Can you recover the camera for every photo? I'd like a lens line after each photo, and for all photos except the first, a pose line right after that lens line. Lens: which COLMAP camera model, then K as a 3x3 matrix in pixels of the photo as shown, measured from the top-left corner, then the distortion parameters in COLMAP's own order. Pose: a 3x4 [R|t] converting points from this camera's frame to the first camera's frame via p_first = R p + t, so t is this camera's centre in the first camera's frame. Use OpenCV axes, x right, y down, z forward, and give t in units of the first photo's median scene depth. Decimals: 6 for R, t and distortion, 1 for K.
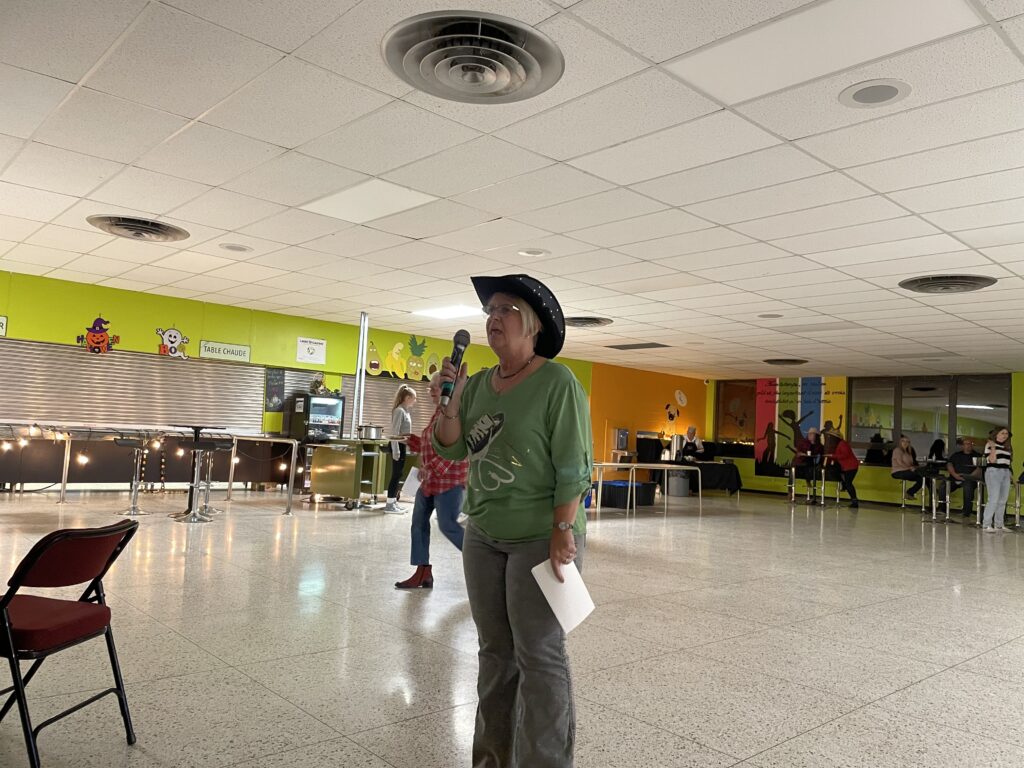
lens RADIAL K [[769.4, 0, 520.5], [0, 769.4, 393.7], [0, 0, 1]] dist [0.078504, -0.100654]
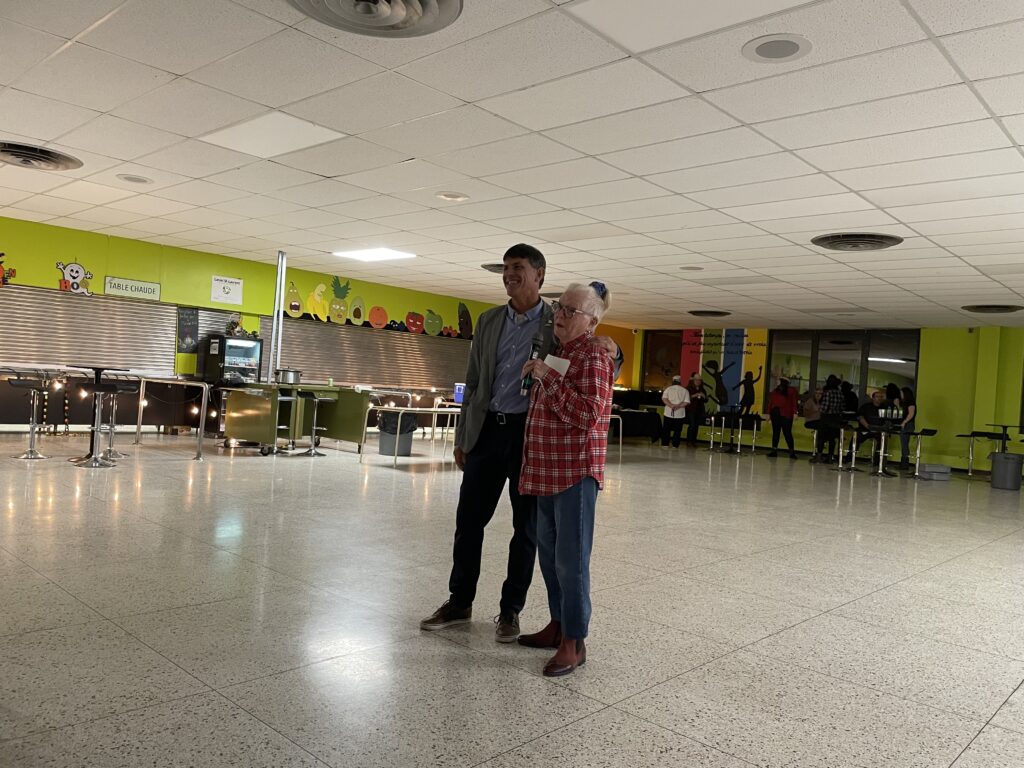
lens RADIAL K [[769.4, 0, 519.1], [0, 769.4, 391.4], [0, 0, 1]] dist [0.078504, -0.100654]
pose [[0.996664, 0.015452, 0.080143, 0.019773], [-0.020888, 0.997505, 0.067440, -0.003439], [-0.078901, -0.068889, 0.994499, 0.003179]]
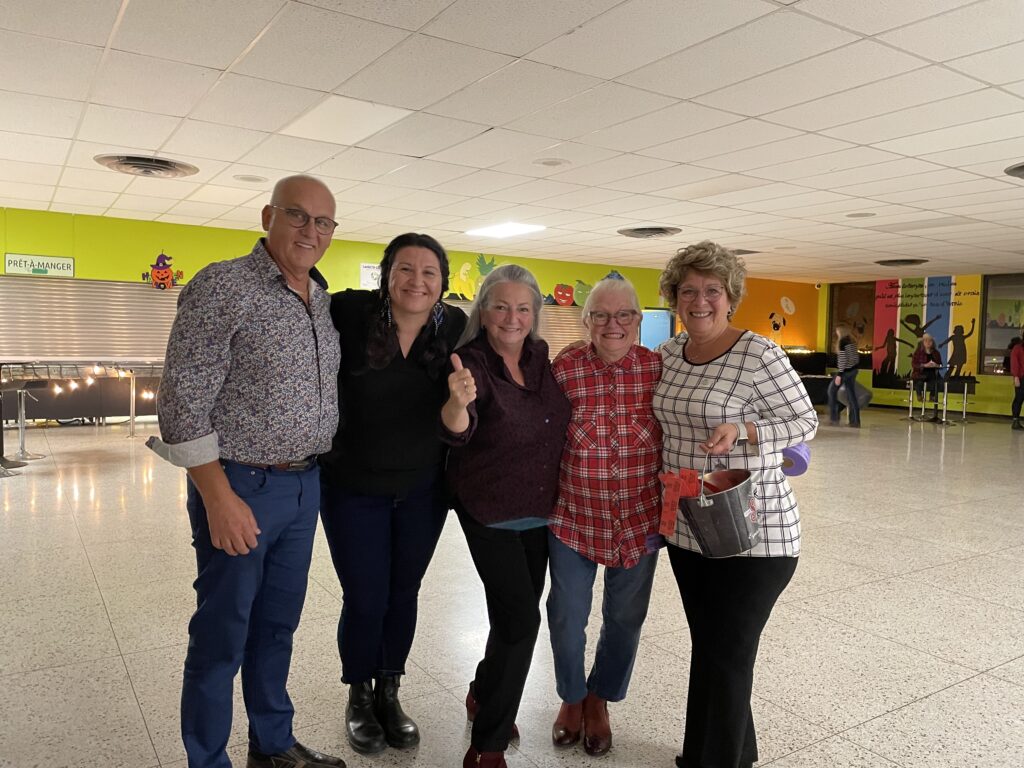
lens RADIAL K [[769.4, 0, 516.4], [0, 769.4, 379.0], [0, 0, 1]] dist [0.078504, -0.100654]
pose [[0.985510, -0.020752, -0.168346, 0.086899], [0.037404, 0.994644, 0.096353, -0.016679], [0.165445, -0.101254, 0.981007, 0.066342]]
